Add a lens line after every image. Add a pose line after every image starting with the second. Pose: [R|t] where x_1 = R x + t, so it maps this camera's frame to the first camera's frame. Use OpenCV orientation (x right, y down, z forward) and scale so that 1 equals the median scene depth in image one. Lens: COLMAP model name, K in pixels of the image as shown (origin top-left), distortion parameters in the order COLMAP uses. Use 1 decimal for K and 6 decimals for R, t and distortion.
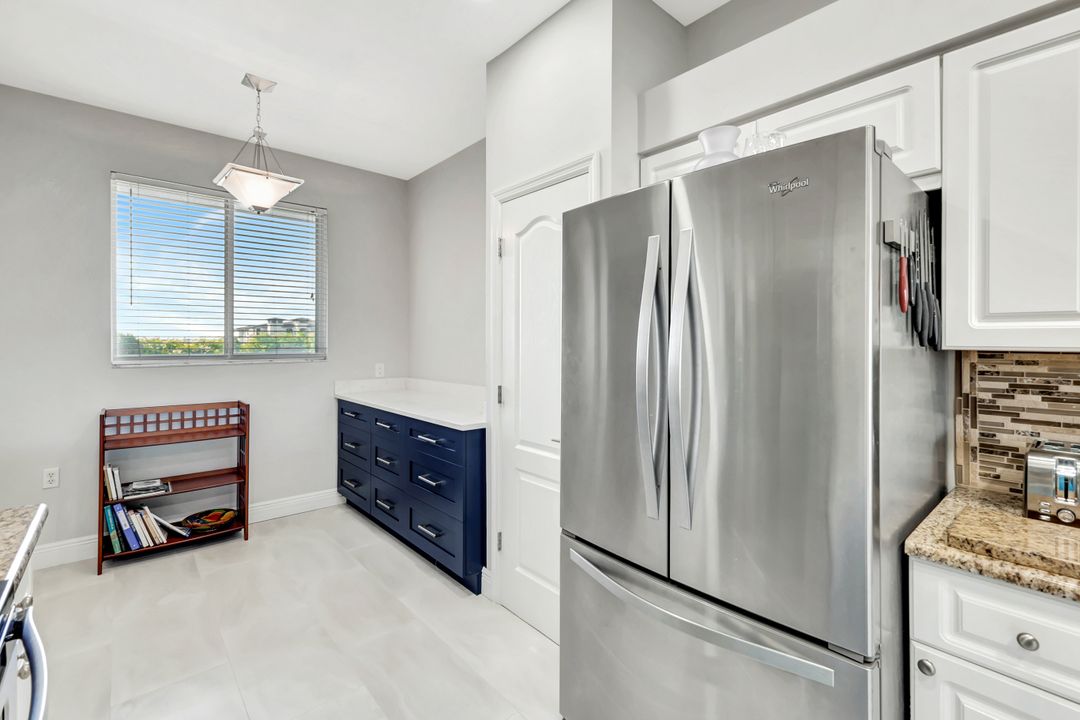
lens RADIAL K [[476.2, 0, 545.7], [0, 476.2, 344.6], [0, 0, 1]] dist [0.002198, -0.000091]
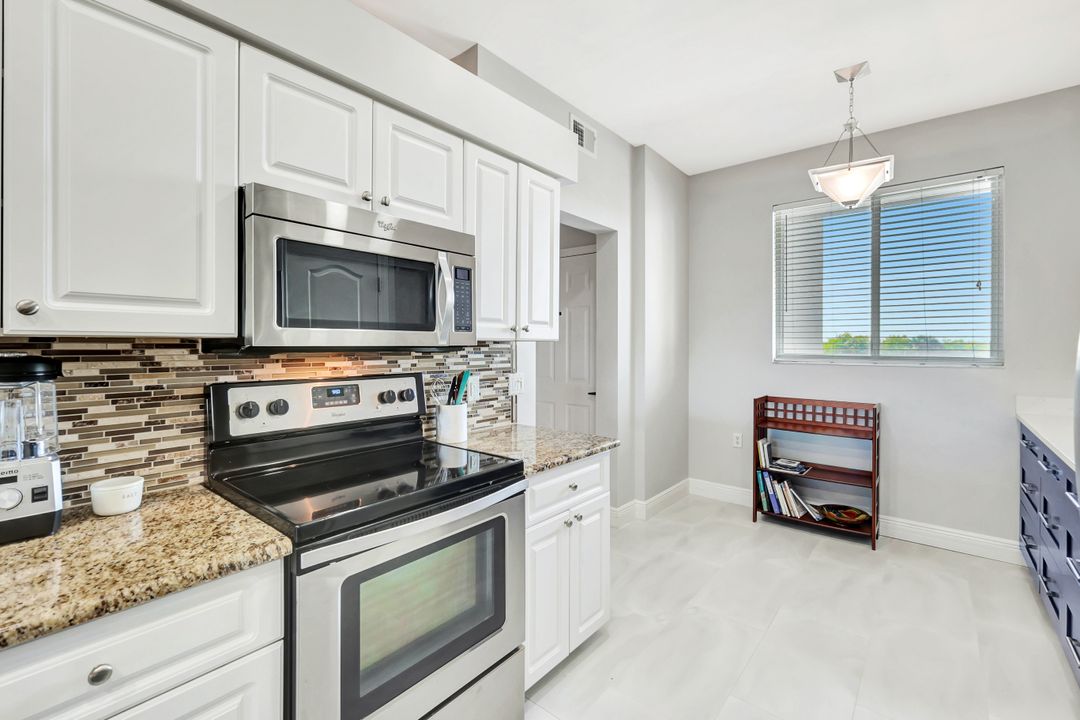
lens RADIAL K [[476.2, 0, 545.7], [0, 476.2, 344.6], [0, 0, 1]] dist [0.002198, -0.000091]
pose [[0.148824, 0.002834, -0.988860, 0.238076], [-0.008173, 0.999965, 0.001636, 0.003334], [0.988830, 0.007839, 0.148842, 0.227716]]
